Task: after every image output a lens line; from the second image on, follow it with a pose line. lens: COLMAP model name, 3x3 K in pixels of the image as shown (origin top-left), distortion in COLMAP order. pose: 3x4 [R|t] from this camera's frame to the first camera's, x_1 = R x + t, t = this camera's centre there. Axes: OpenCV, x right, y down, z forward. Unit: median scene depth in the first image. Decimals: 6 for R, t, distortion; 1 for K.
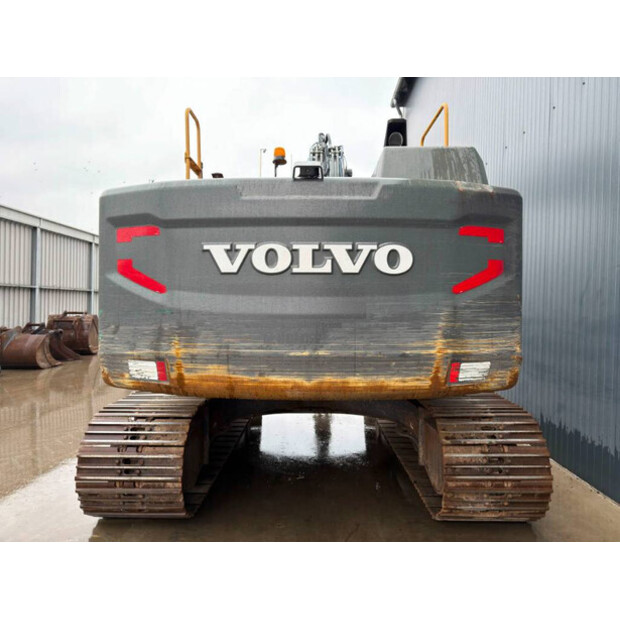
lens RADIAL K [[434.8, 0, 309.1], [0, 434.8, 307.3], [0, 0, 1]] dist [0.064108, -0.066206]
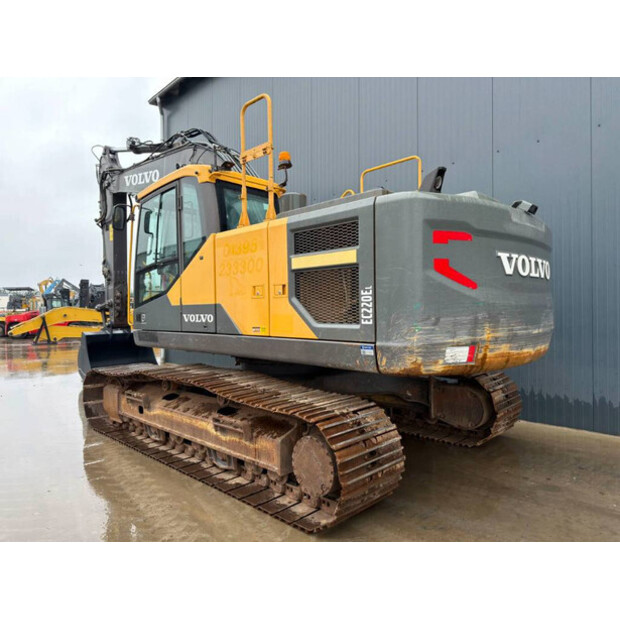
lens RADIAL K [[434.8, 0, 308.9], [0, 434.8, 312.1], [0, 0, 1]] dist [0.064108, -0.066206]
pose [[0.690755, -0.017490, 0.722877, -1.531092], [0.018903, 0.999803, 0.006128, 0.015338], [-0.722842, 0.009432, 0.690949, 0.492872]]
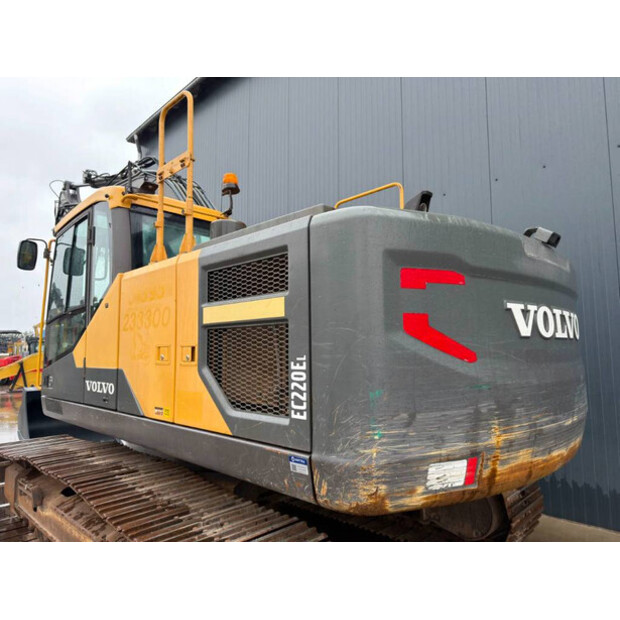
lens RADIAL K [[434.8, 0, 310.5], [0, 434.8, 310.2], [0, 0, 1]] dist [0.064108, -0.066206]
pose [[0.689134, 0.056645, 0.722416, -1.069309], [0.016827, 0.995420, -0.094103, -0.055004], [-0.724438, 0.077005, 0.685025, 0.681287]]
